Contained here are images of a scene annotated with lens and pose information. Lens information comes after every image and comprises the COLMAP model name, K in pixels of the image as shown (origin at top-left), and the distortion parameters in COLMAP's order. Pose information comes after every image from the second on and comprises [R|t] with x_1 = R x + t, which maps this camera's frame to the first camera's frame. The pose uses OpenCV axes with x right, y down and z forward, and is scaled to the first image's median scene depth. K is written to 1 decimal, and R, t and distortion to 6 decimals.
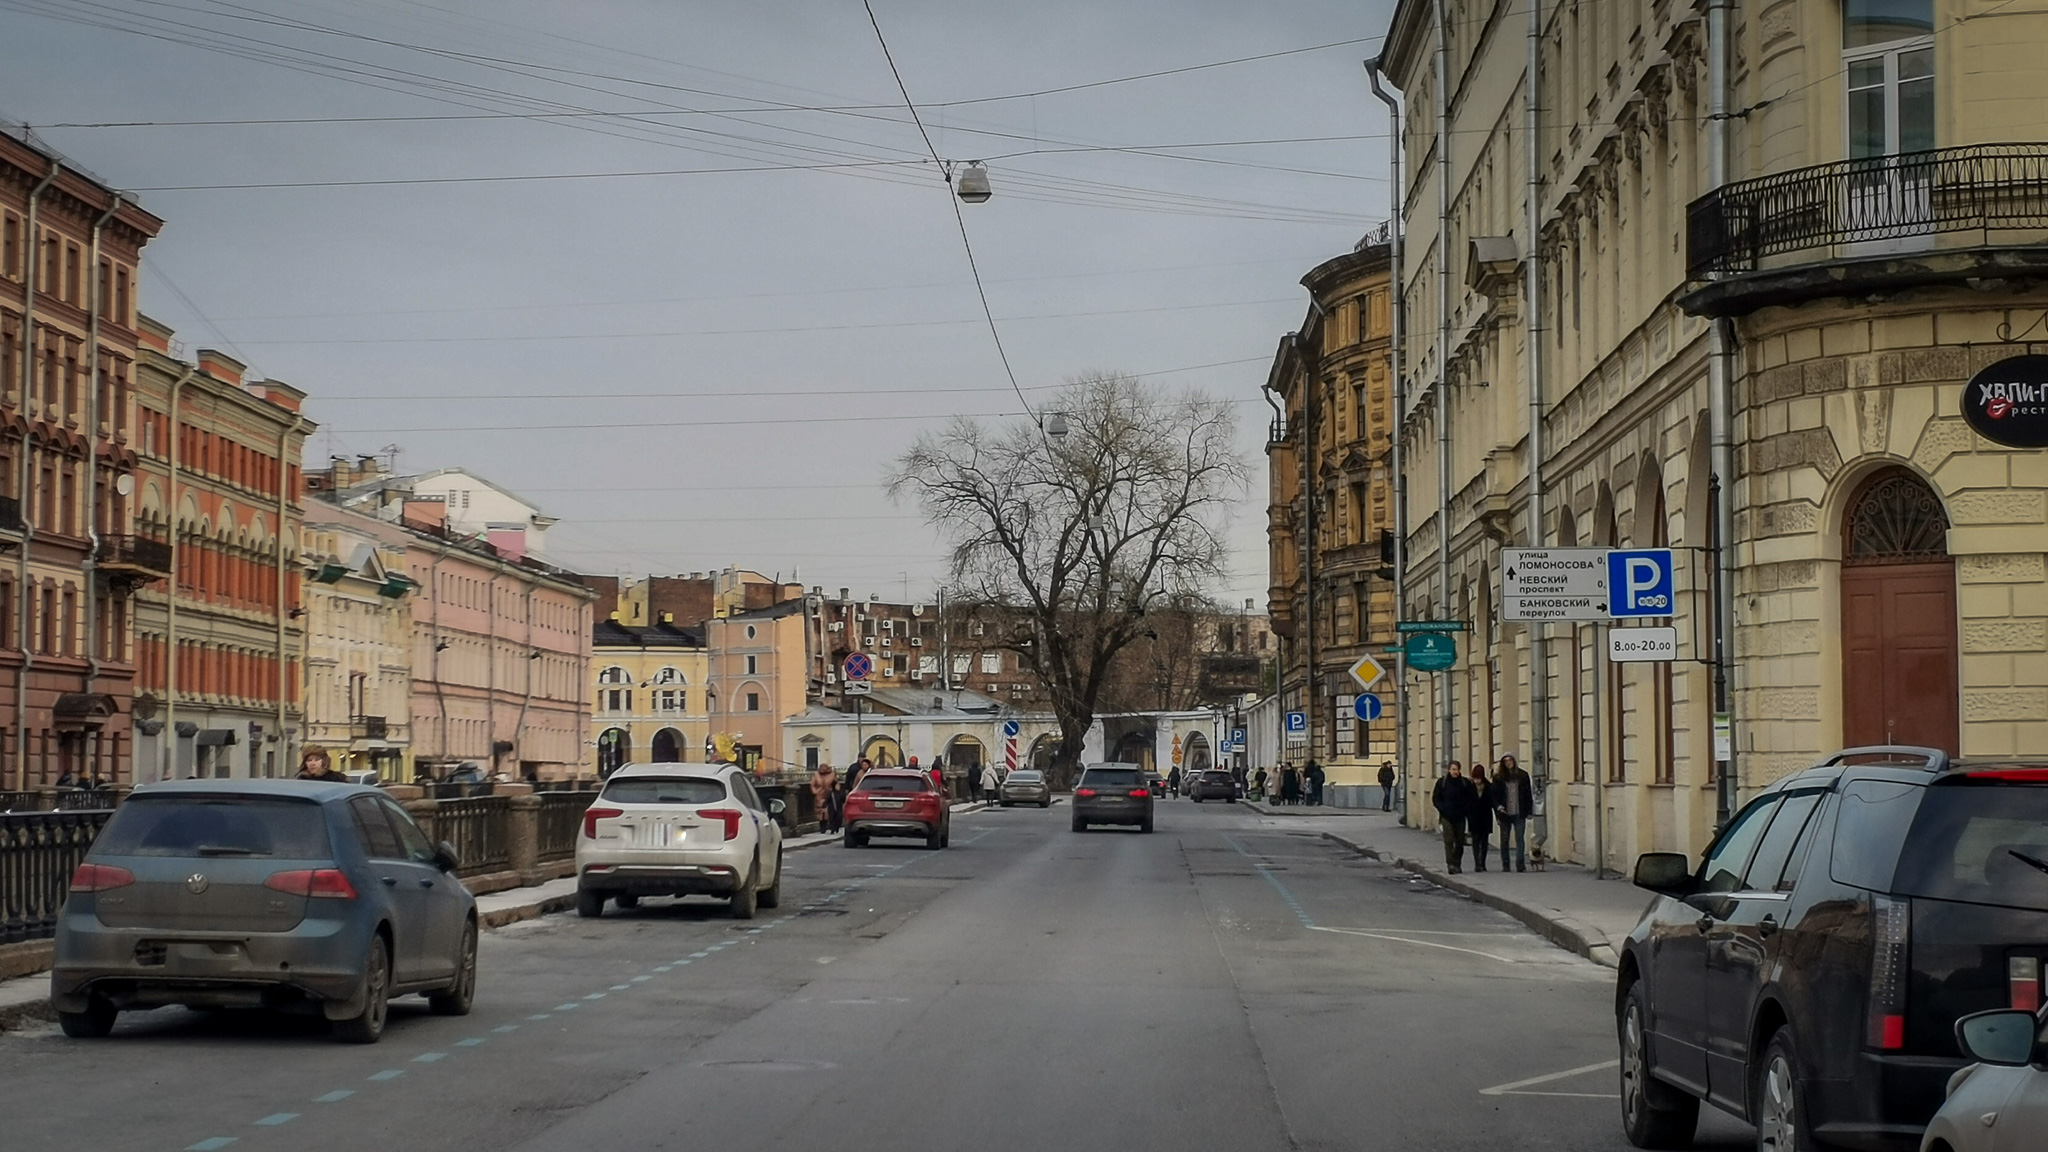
lens RADIAL K [[3342.6, 0, 1026.9], [0, 3342.6, 563.5], [0, 0, 1]] dist [0.120248, 0.000000]
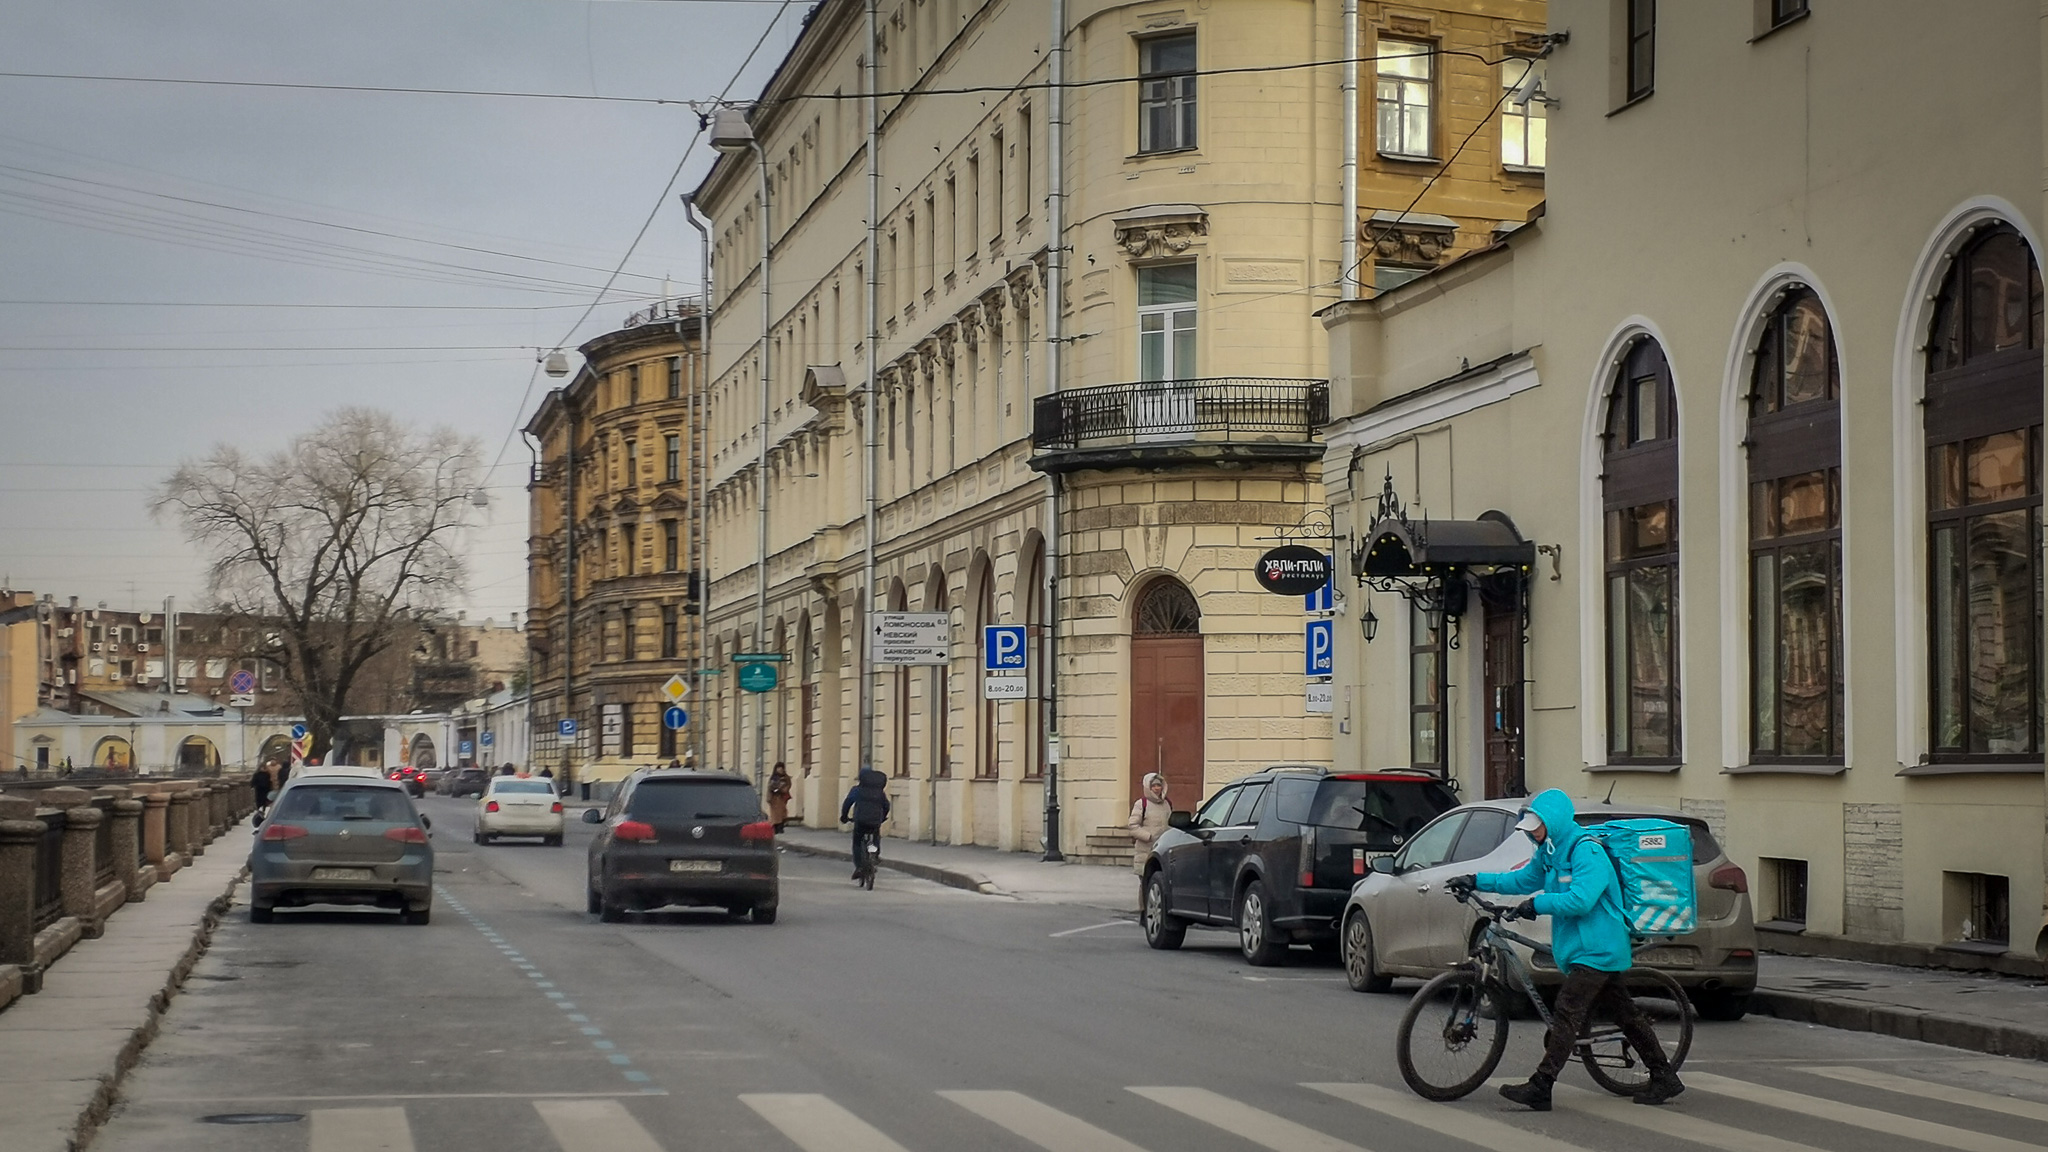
lens RADIAL K [[3342.6, 0, 1022.5], [0, 3342.6, 578.2], [0, 0, 1]] dist [0.120248, 0.000000]
pose [[0.964395, 0.016122, 0.263973, -0.131035], [-0.017592, 0.999840, 0.003206, -0.019076], [-0.263879, -0.007735, 0.964525, -0.289473]]
